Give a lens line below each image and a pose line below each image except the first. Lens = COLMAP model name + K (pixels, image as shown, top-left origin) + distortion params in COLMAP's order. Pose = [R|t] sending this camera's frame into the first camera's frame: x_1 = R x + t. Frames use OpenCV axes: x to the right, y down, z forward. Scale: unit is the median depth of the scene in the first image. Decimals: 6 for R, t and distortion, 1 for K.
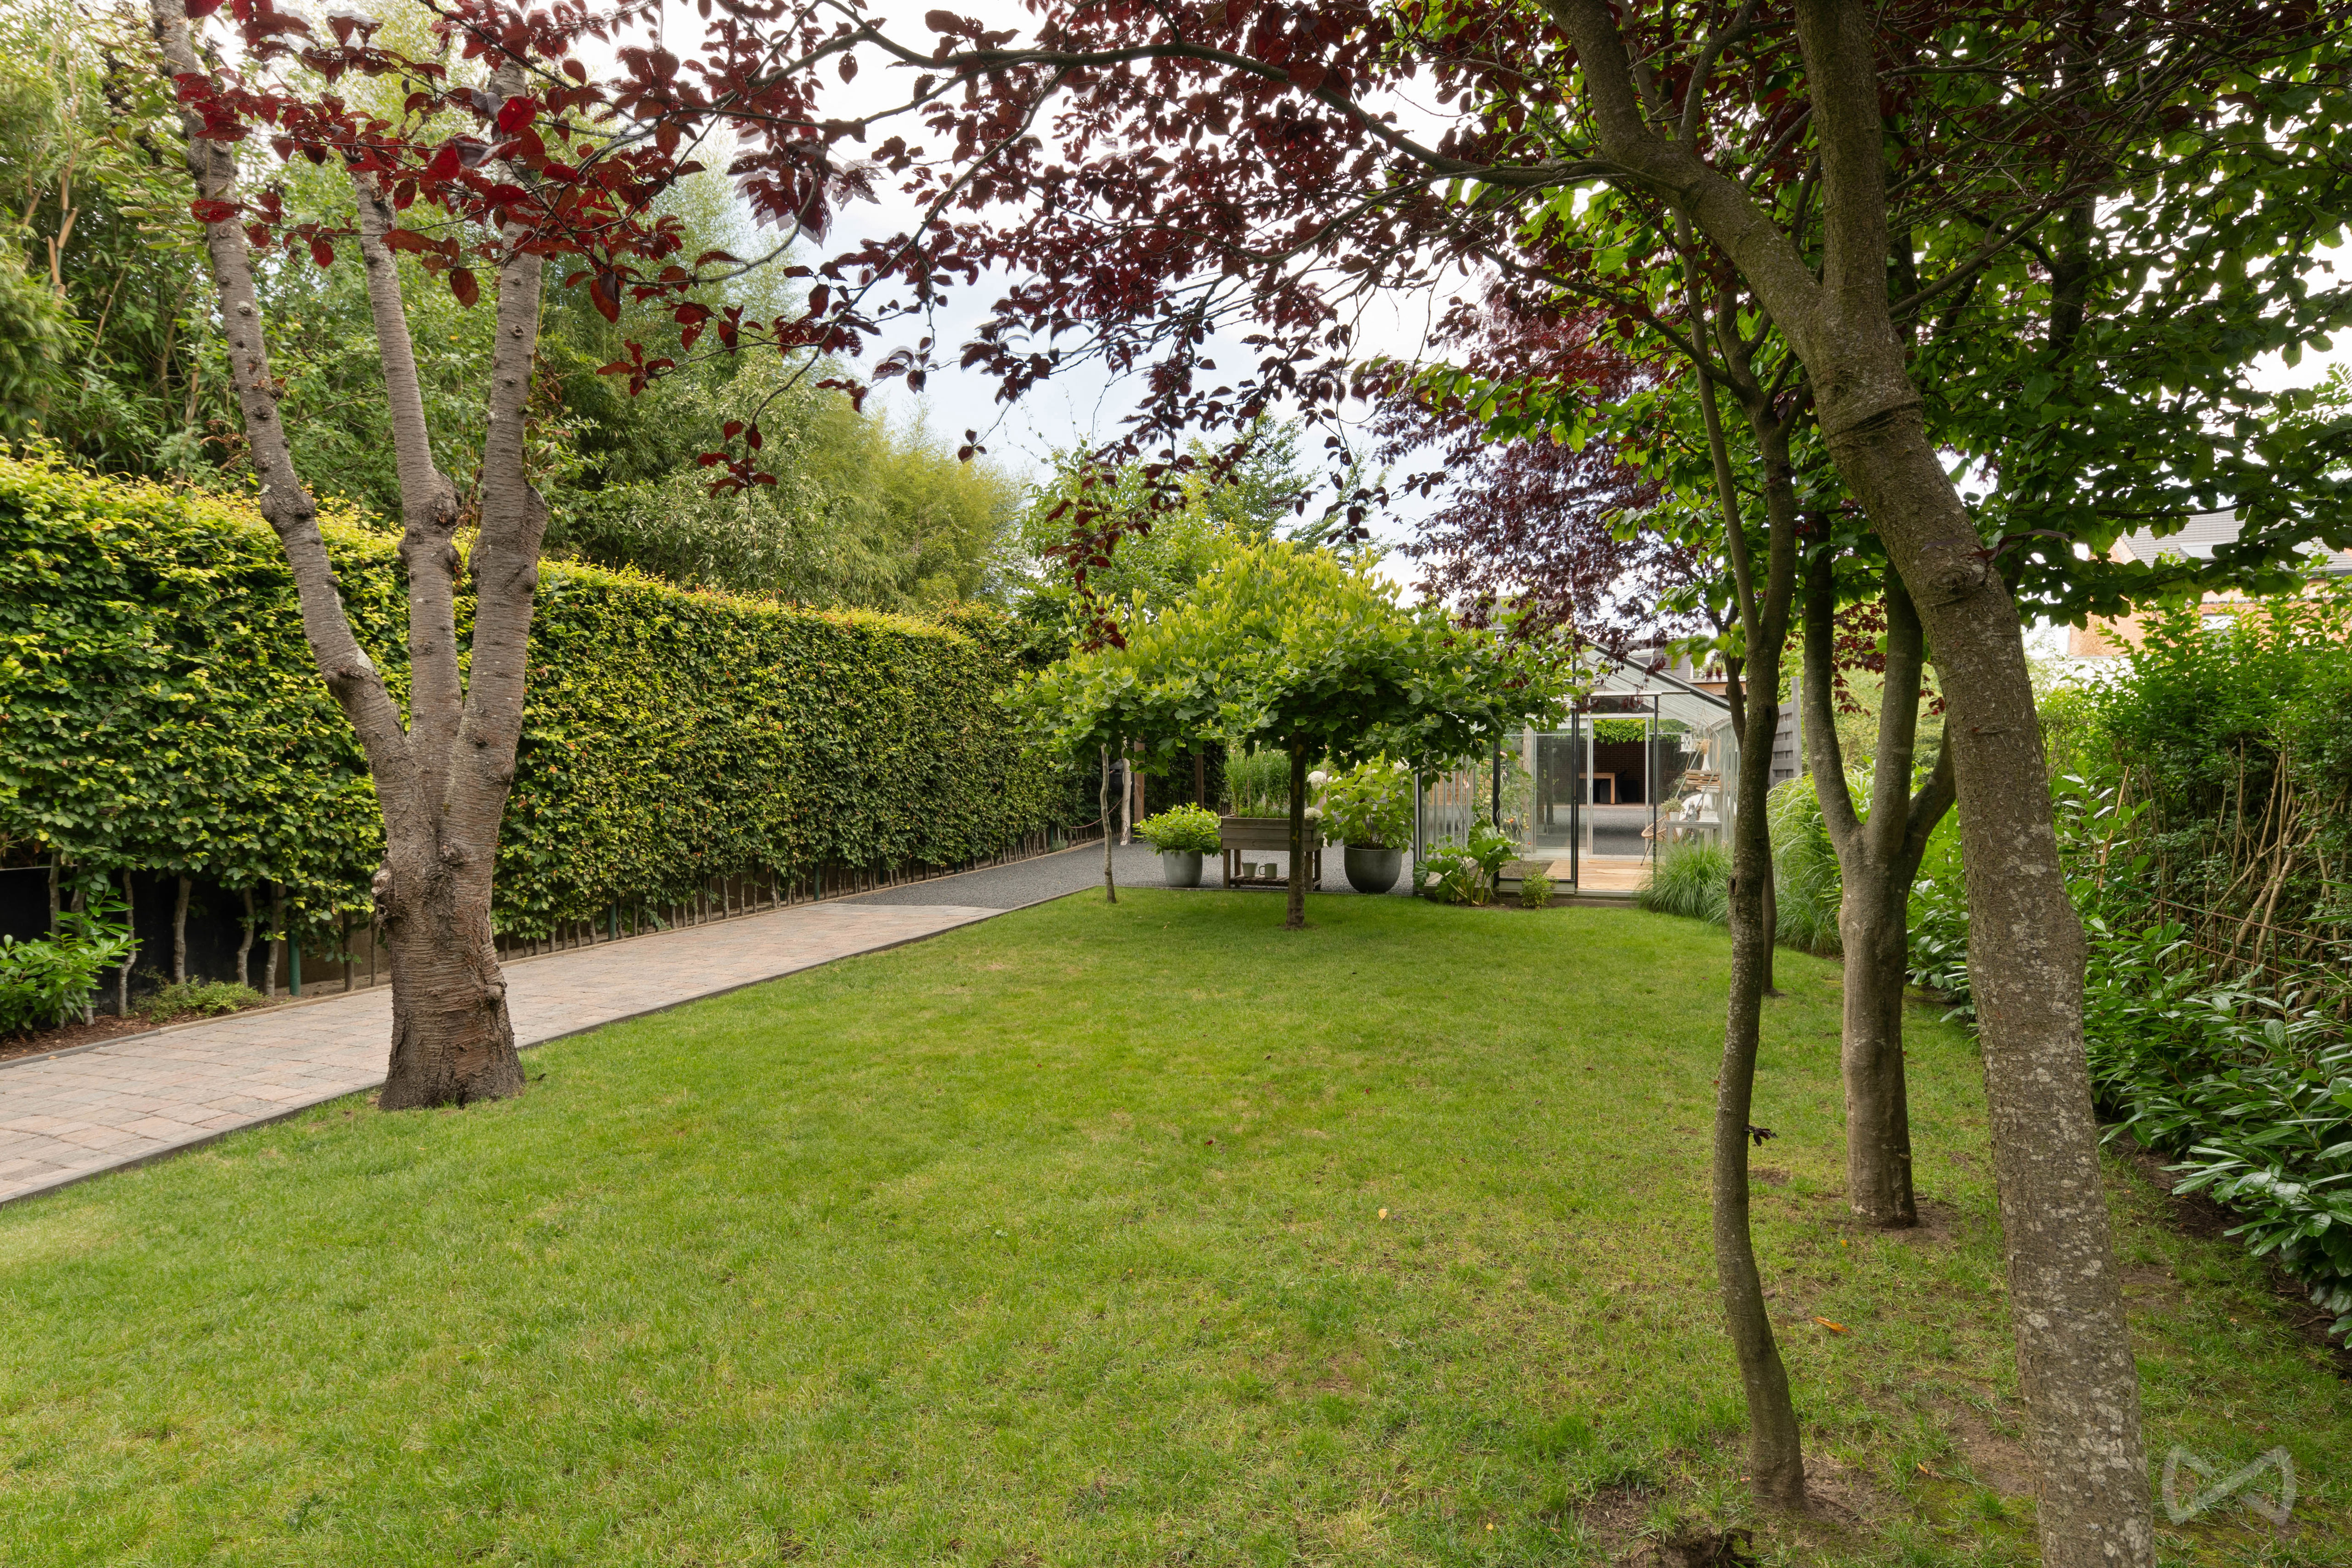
lens RADIAL K [[1243.1, 0, 1182.5], [0, 1243.1, 795.2], [0, 0, 1]] dist [0.002313, -0.000059]
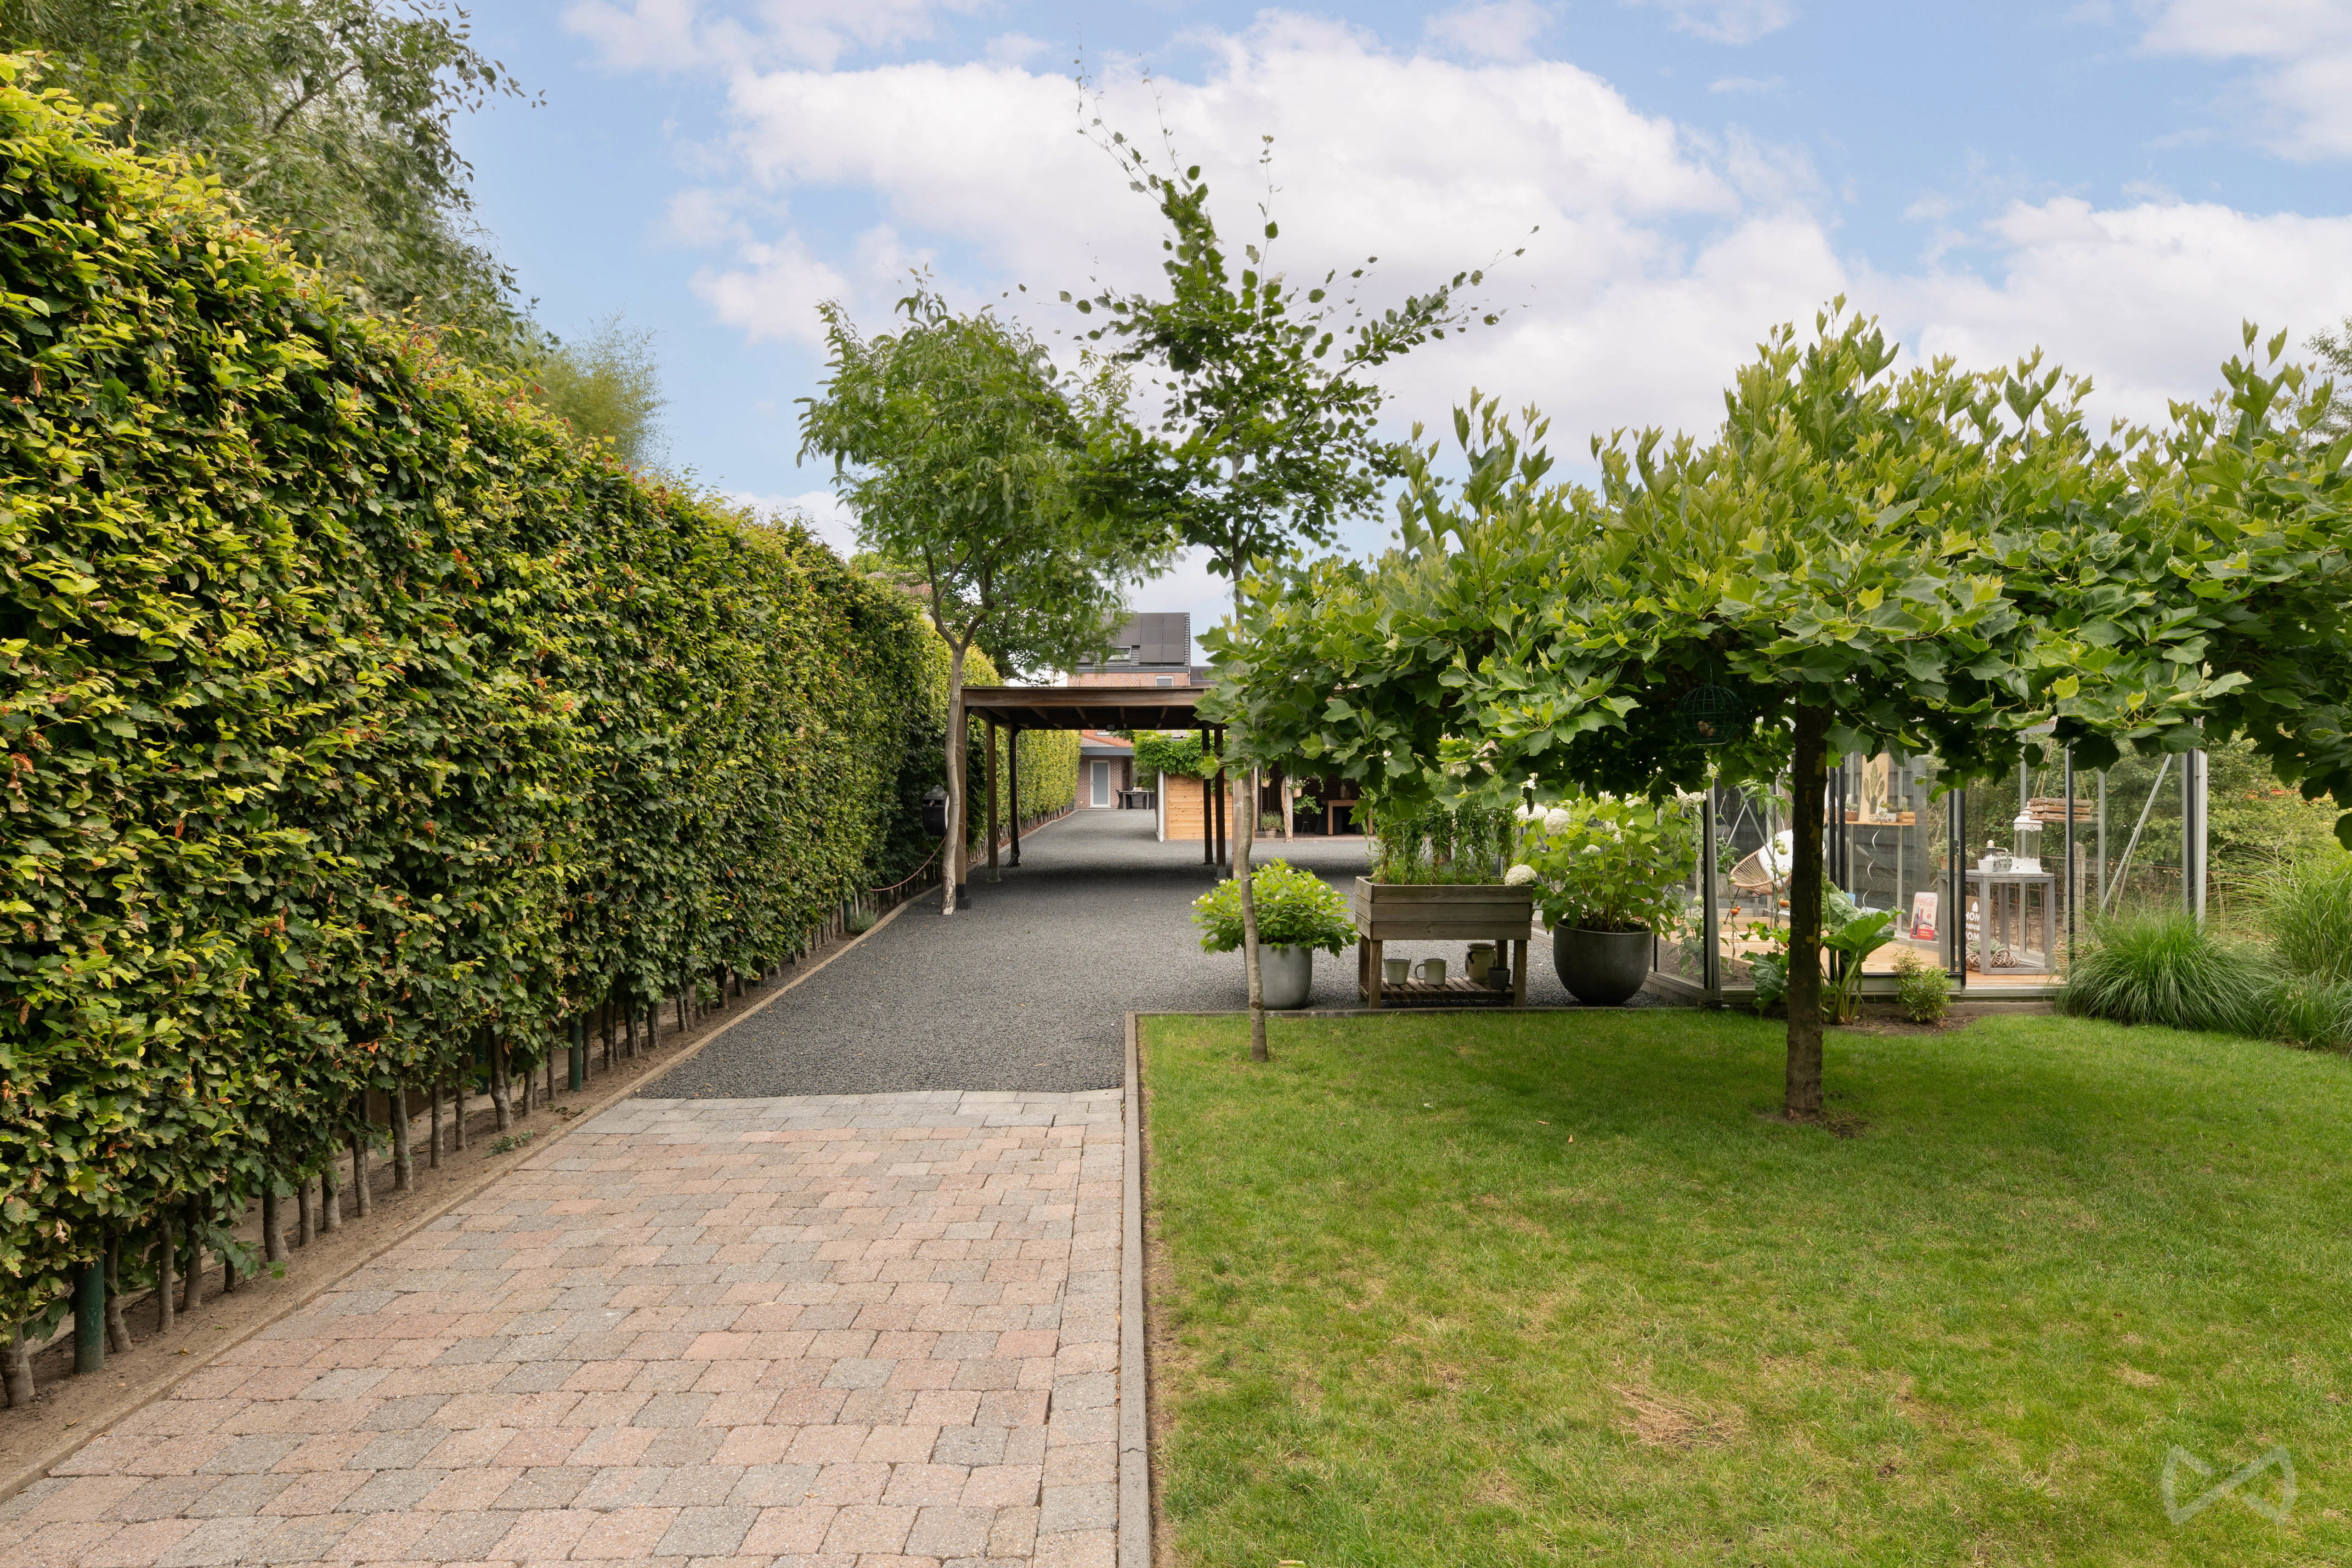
lens RADIAL K [[1243.1, 0, 1182.5], [0, 1243.1, 795.2], [0, 0, 1]] dist [0.002313, -0.000059]
pose [[0.928585, -0.004058, 0.371097, -0.307479], [0.012060, 0.999742, -0.019247, -0.015902], [-0.370923, 0.022348, 0.928395, 0.581916]]
